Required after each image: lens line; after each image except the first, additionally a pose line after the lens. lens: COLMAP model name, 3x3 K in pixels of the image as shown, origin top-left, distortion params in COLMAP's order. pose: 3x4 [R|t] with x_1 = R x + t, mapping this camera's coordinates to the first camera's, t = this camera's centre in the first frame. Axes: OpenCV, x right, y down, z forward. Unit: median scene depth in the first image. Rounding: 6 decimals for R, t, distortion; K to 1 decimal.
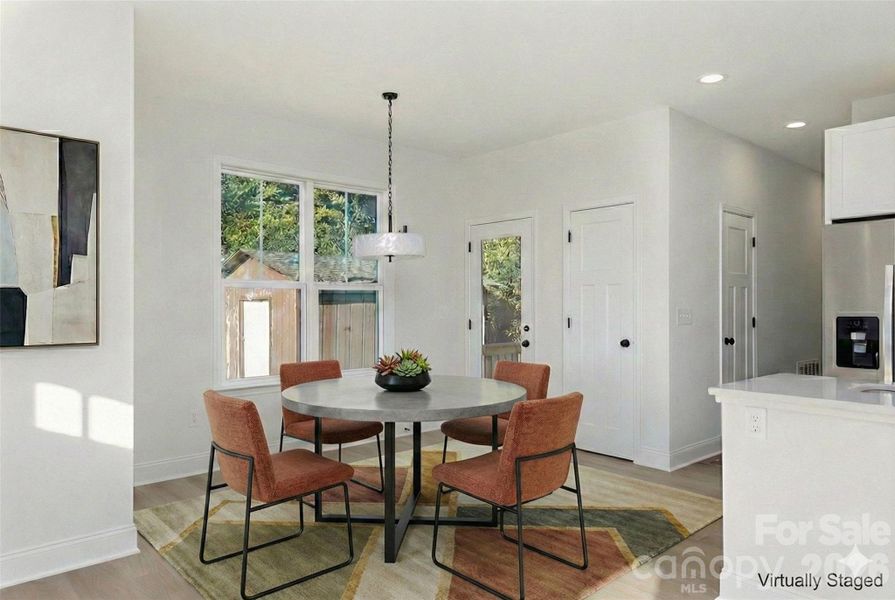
lens RADIAL K [[624.9, 0, 438.1], [0, 624.9, 303.4], [0, 0, 1]] dist [0.002450, 0.001203]
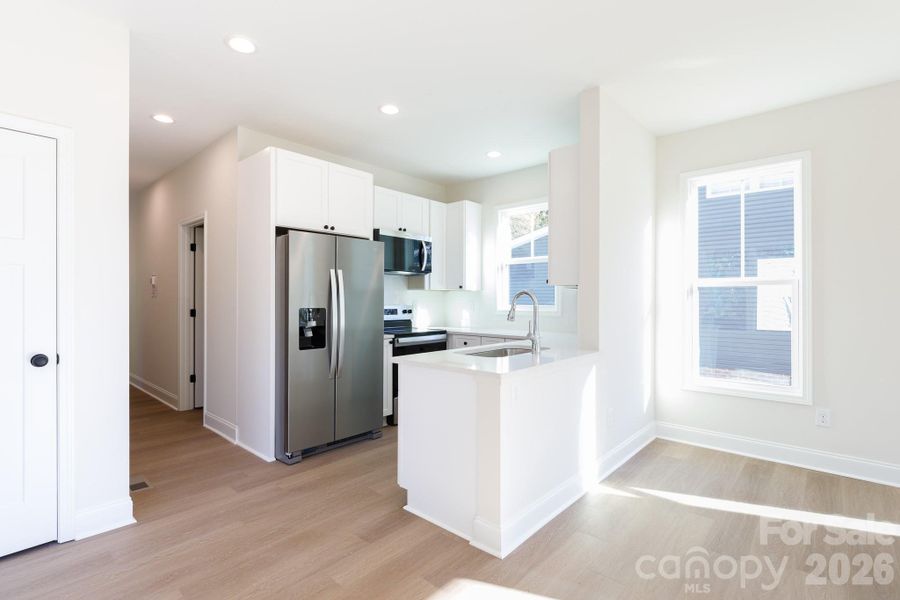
lens RADIAL K [[418.6, 0, 450.0], [0, 418.6, 300.0], [0, 0, 1]] dist [-0.000485, 0.000026]
pose [[-0.128774, -0.002619, 0.991671, -0.164794], [-0.005824, 0.999981, 0.001884, 0.001103], [-0.991657, -0.005533, -0.128787, 0.677826]]
